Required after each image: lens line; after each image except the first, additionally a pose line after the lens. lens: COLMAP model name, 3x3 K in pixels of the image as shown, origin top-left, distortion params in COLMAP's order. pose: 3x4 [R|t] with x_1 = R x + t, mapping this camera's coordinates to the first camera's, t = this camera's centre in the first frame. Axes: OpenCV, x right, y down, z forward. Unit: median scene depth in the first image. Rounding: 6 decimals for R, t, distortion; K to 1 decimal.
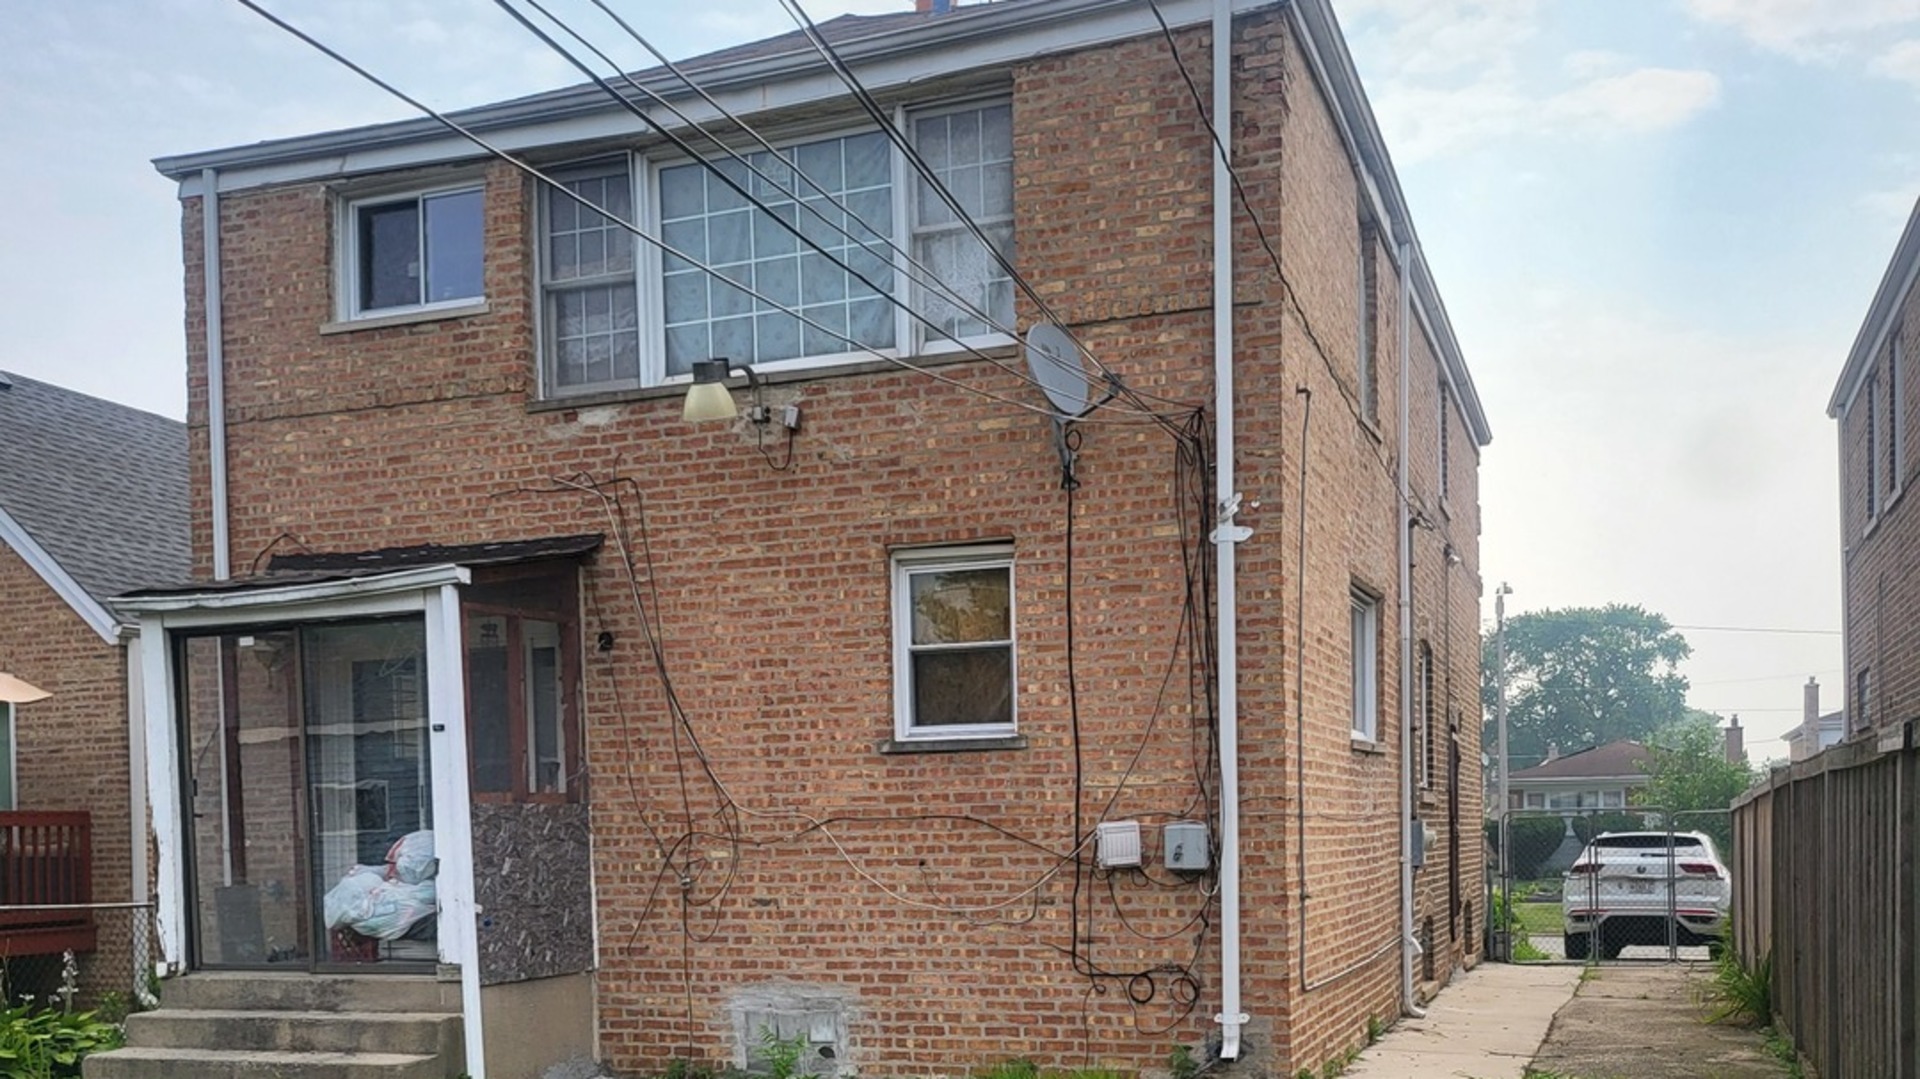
lens RADIAL K [[1765.7, 0, 960.0], [0, 1765.7, 539.5], [0, 0, 1]] dist [0.008024, 0.008399]
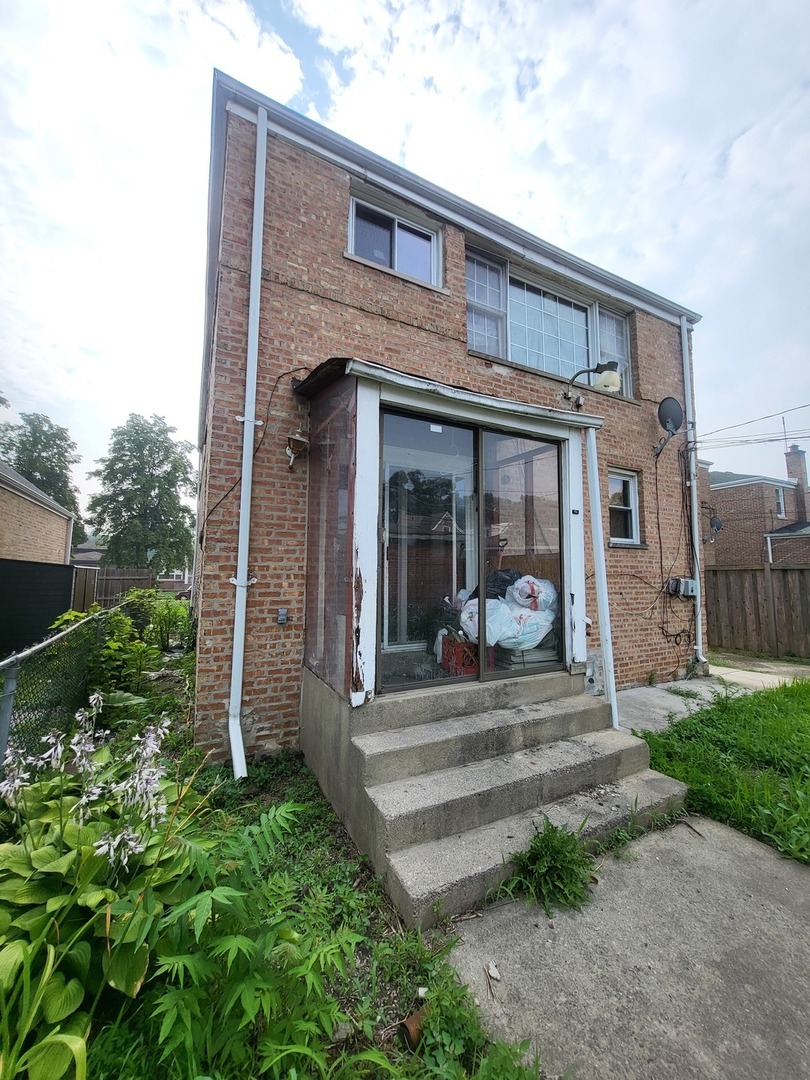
lens RADIAL K [[415.1, 0, 405.3], [0, 415.1, 482.1], [0, 0, 1]] dist [-0.001247, -0.000001]
pose [[0.663891, 0.184964, 0.724594, -0.665973], [-0.137455, 0.982604, -0.124885, 0.145472], [-0.735088, -0.016689, 0.677766, 0.840156]]
